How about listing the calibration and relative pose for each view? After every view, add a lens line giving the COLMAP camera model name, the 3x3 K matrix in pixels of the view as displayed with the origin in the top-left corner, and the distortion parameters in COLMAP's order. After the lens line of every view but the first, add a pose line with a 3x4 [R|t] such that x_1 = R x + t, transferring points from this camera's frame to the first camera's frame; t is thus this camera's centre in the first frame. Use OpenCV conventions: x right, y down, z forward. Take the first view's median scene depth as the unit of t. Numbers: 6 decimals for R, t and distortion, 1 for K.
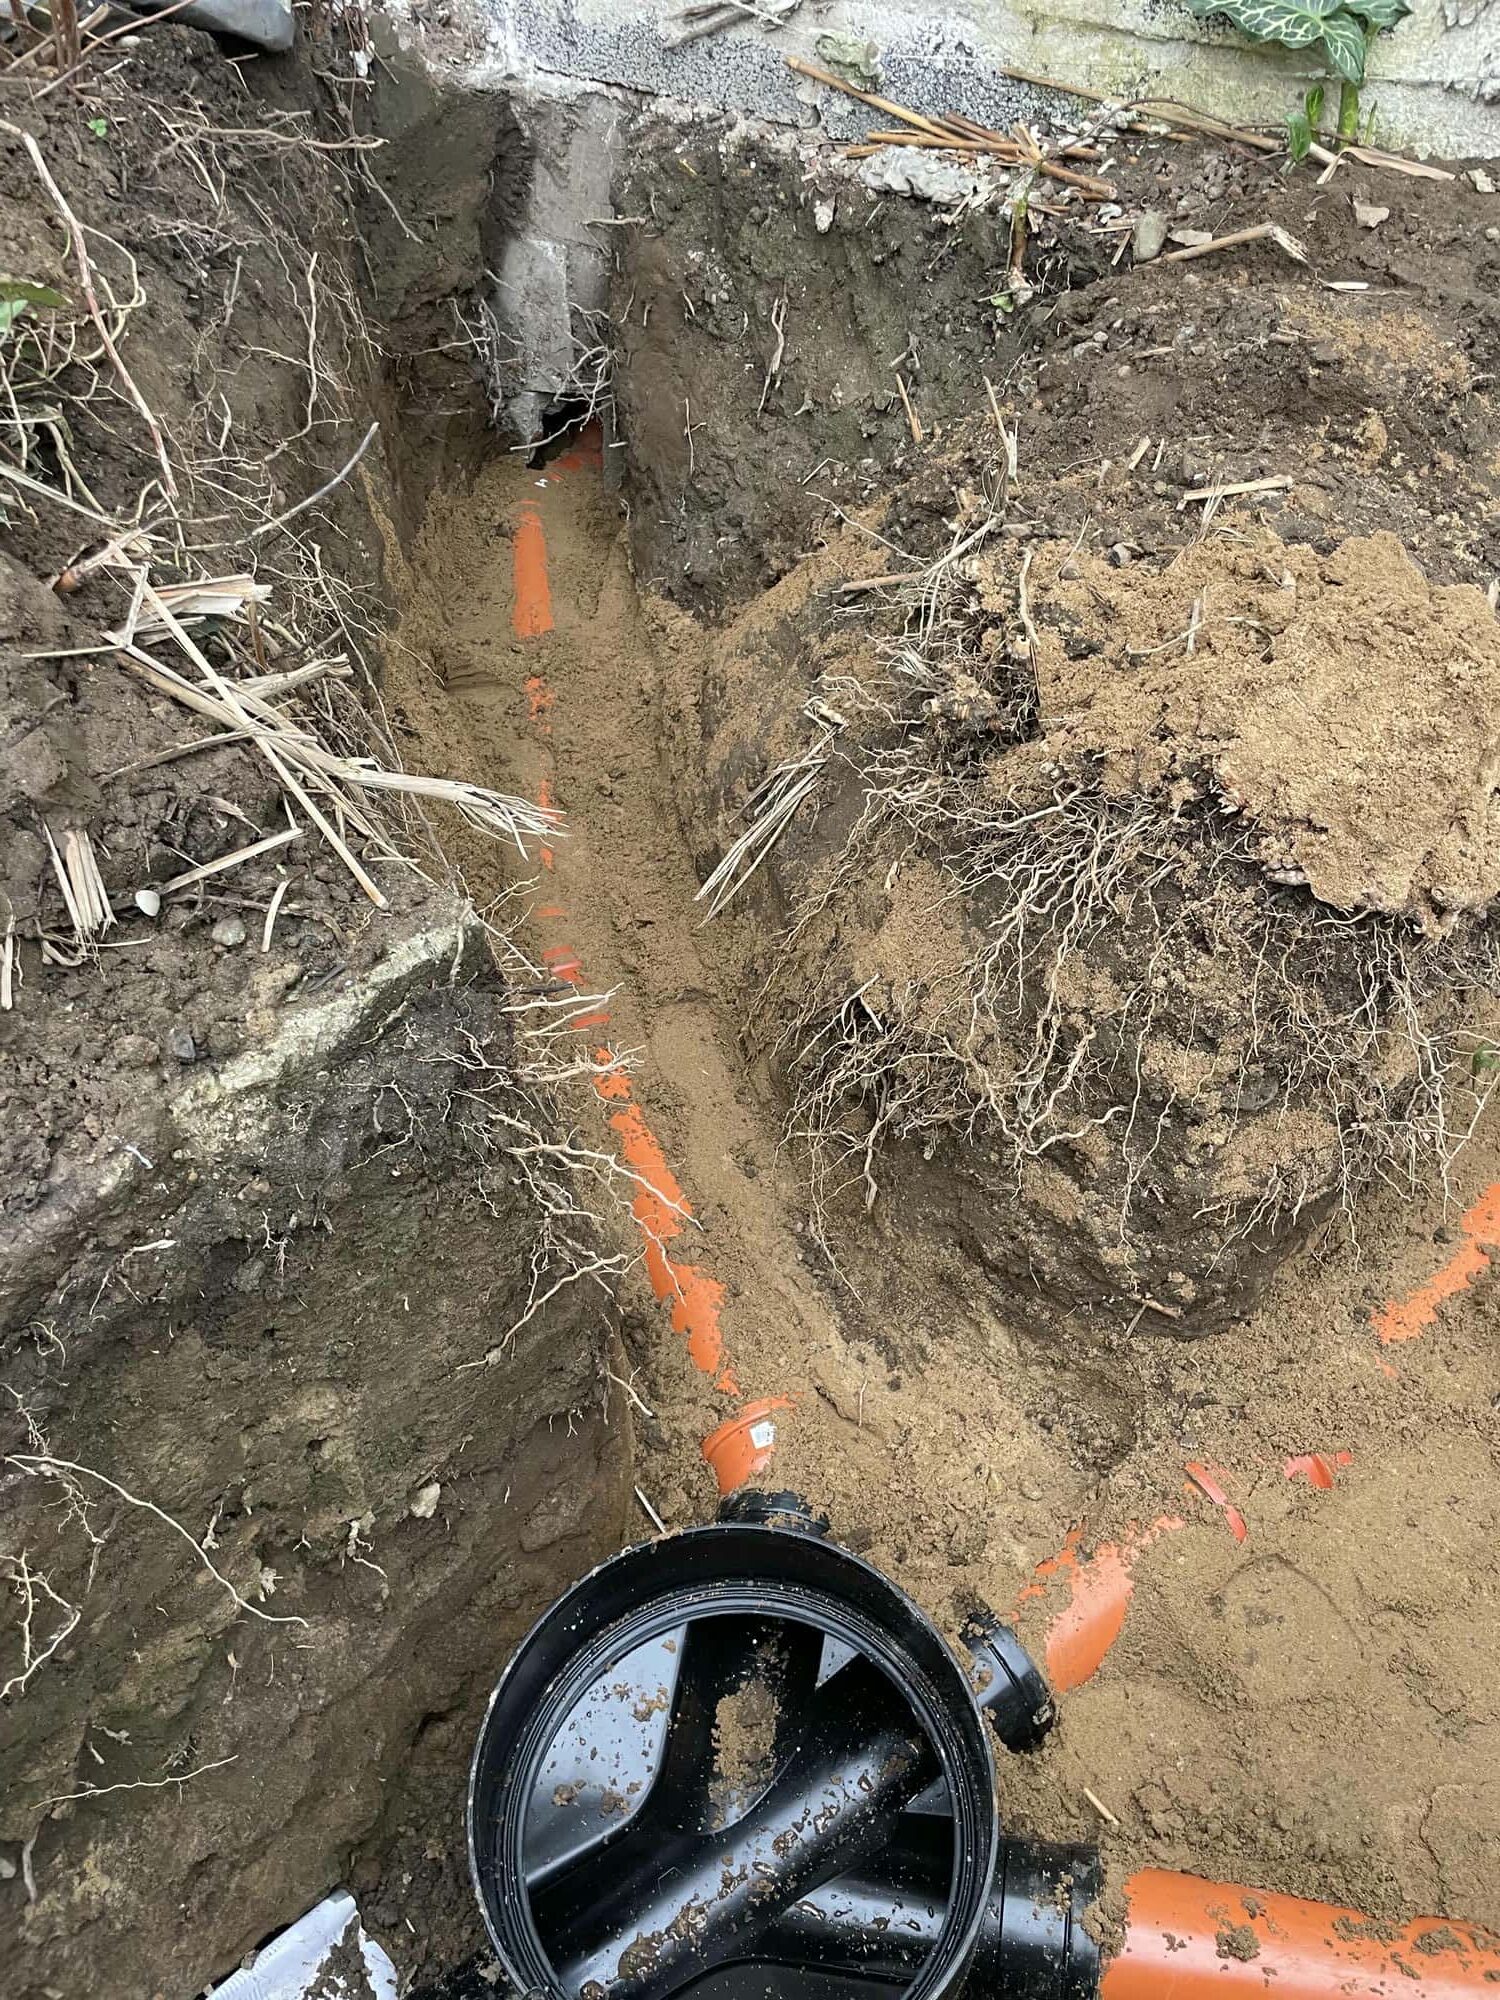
lens RADIAL K [[1522.1, 0, 764.0], [0, 1522.1, 990.9], [0, 0, 1]] dist [0.086845, -0.116971]
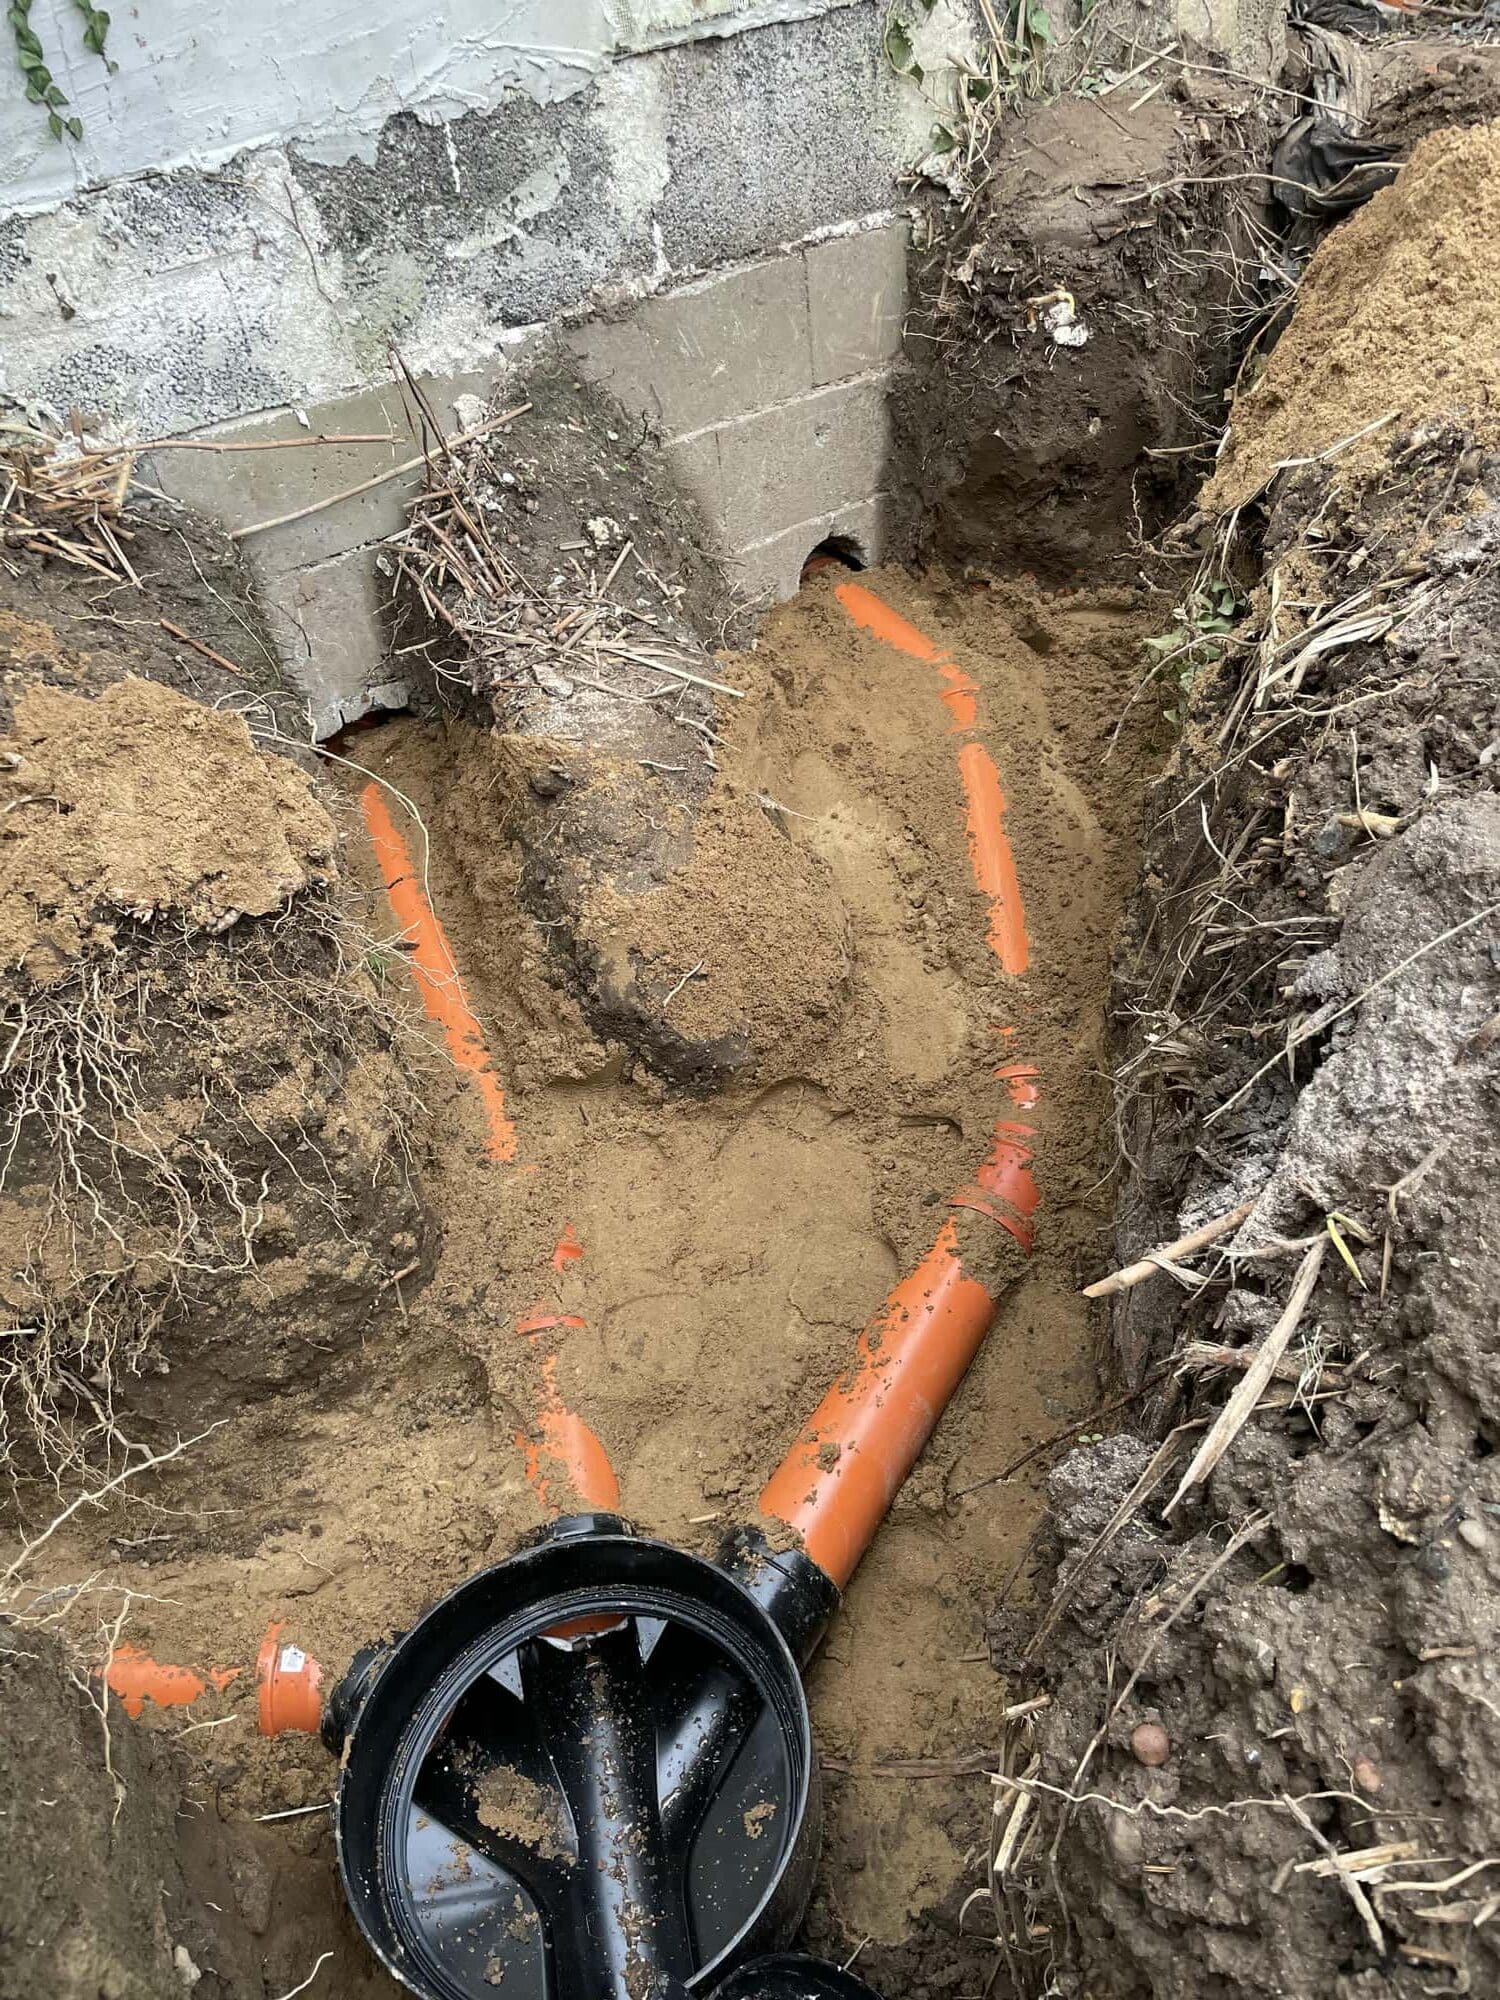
lens RADIAL K [[1522.1, 0, 752.3], [0, 1522.1, 979.8], [0, 0, 1]] dist [0.086845, -0.116971]
pose [[0.369132, -0.646893, 0.667286, -0.317820], [0.719958, 0.653075, 0.234847, -0.026843], [-0.587709, 0.393729, 0.706807, -0.083112]]
